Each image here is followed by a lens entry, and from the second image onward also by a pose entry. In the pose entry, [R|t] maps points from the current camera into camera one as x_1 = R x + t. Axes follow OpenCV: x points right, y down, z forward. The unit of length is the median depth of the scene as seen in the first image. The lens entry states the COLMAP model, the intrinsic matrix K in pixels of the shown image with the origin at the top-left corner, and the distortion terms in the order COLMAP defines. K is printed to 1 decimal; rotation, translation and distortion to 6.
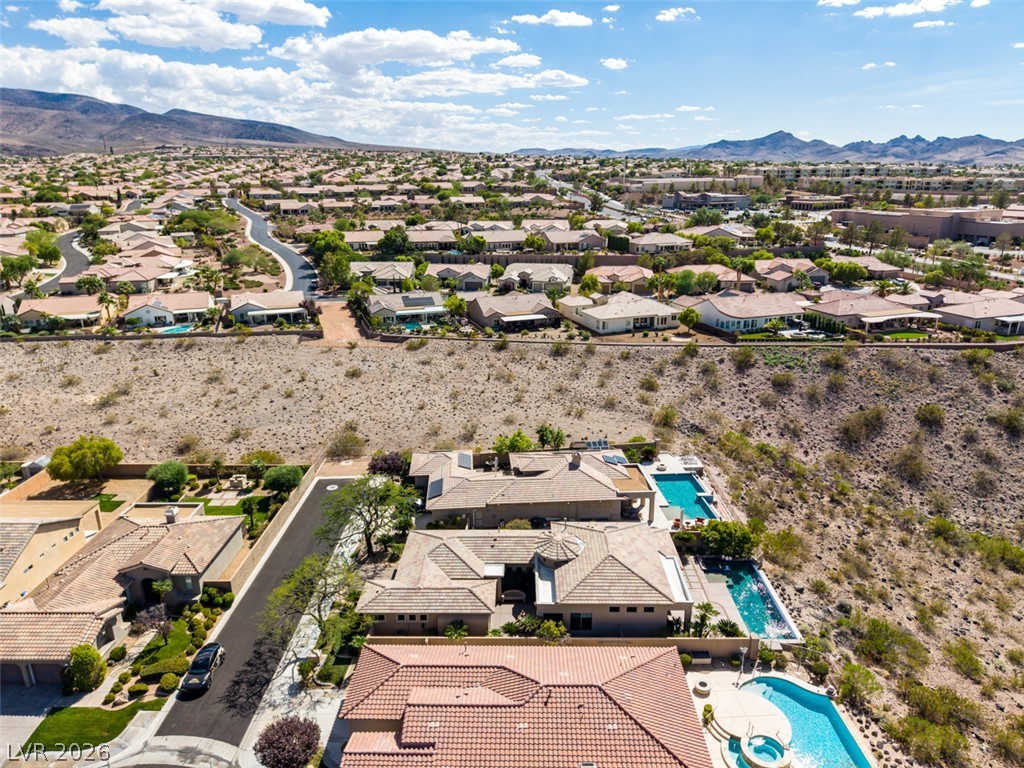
lens RADIAL K [[682.0, 0, 512.8], [0, 682.0, 388.6], [0, 0, 1]] dist [0.050254, -0.053465]
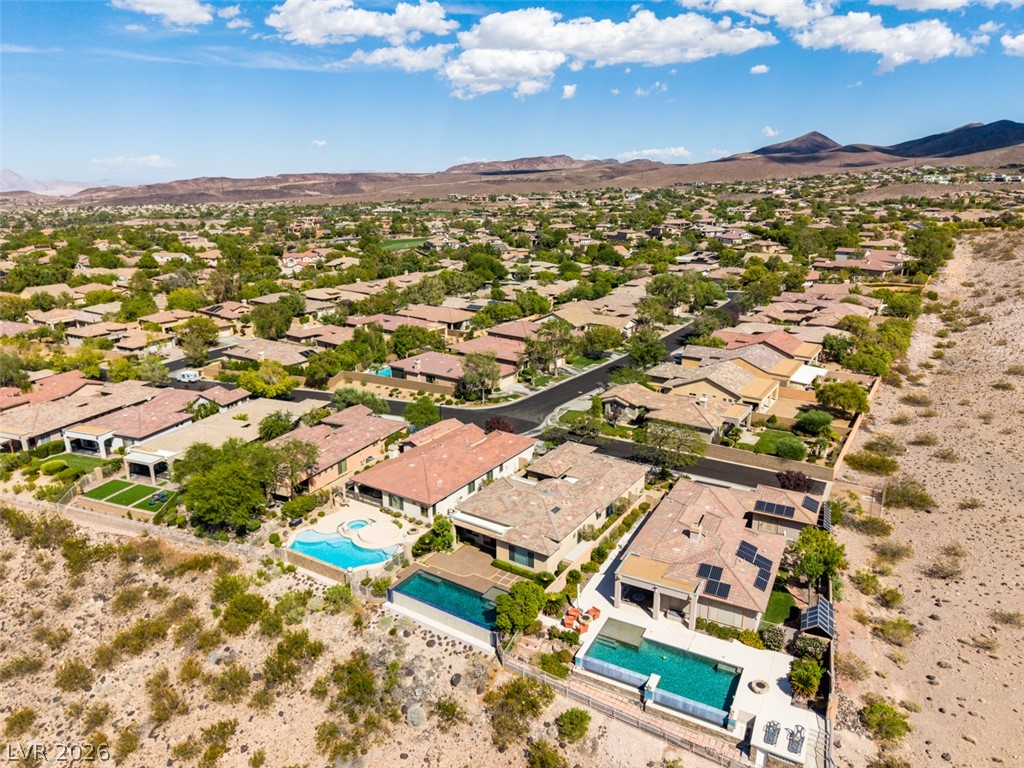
lens RADIAL K [[684.9, 0, 512.0], [0, 684.9, 384.0], [0, 0, 1]] dist [0.035052, -0.037043]
pose [[-0.533962, 0.252394, -0.806959, 0.583780], [-0.250539, 0.864312, 0.436113, -0.249669], [0.807536, 0.435042, -0.398275, 0.739690]]
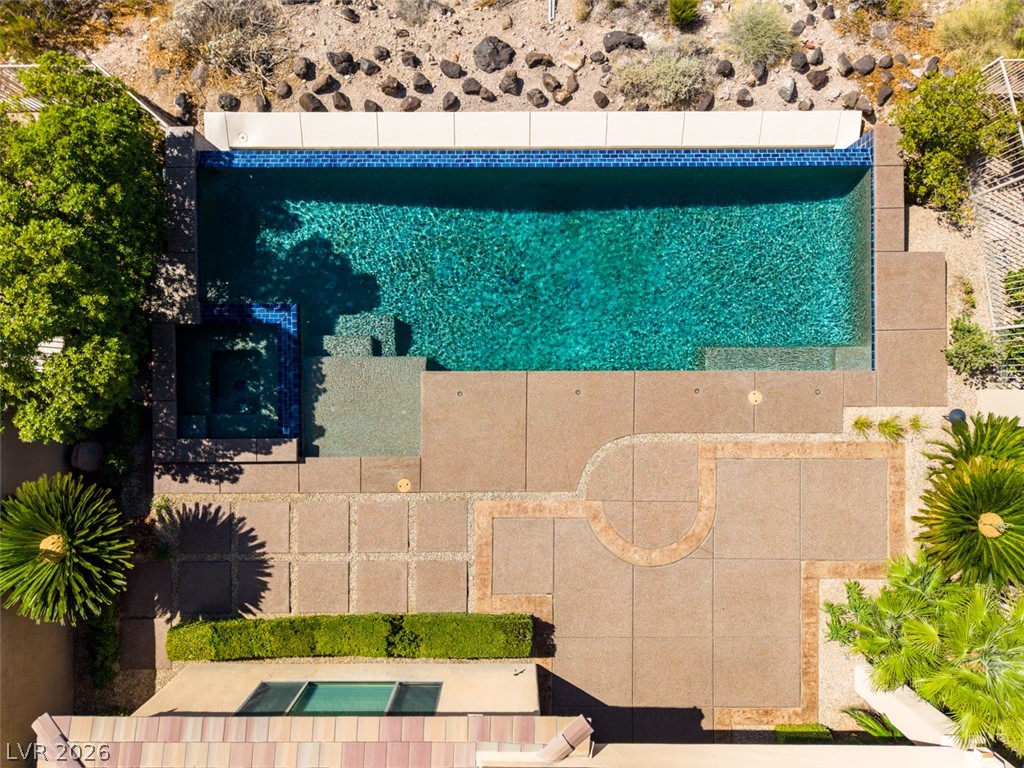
lens RADIAL K [[684.9, 0, 512.0], [0, 684.9, 384.0], [0, 0, 1]] dist [0.035052, -0.037043]
pose [[-0.015068, -0.999886, 0.000357, 0.172515], [0.314180, -0.004396, 0.949353, 0.063271], [-0.949244, 0.014417, 0.314211, 0.519787]]
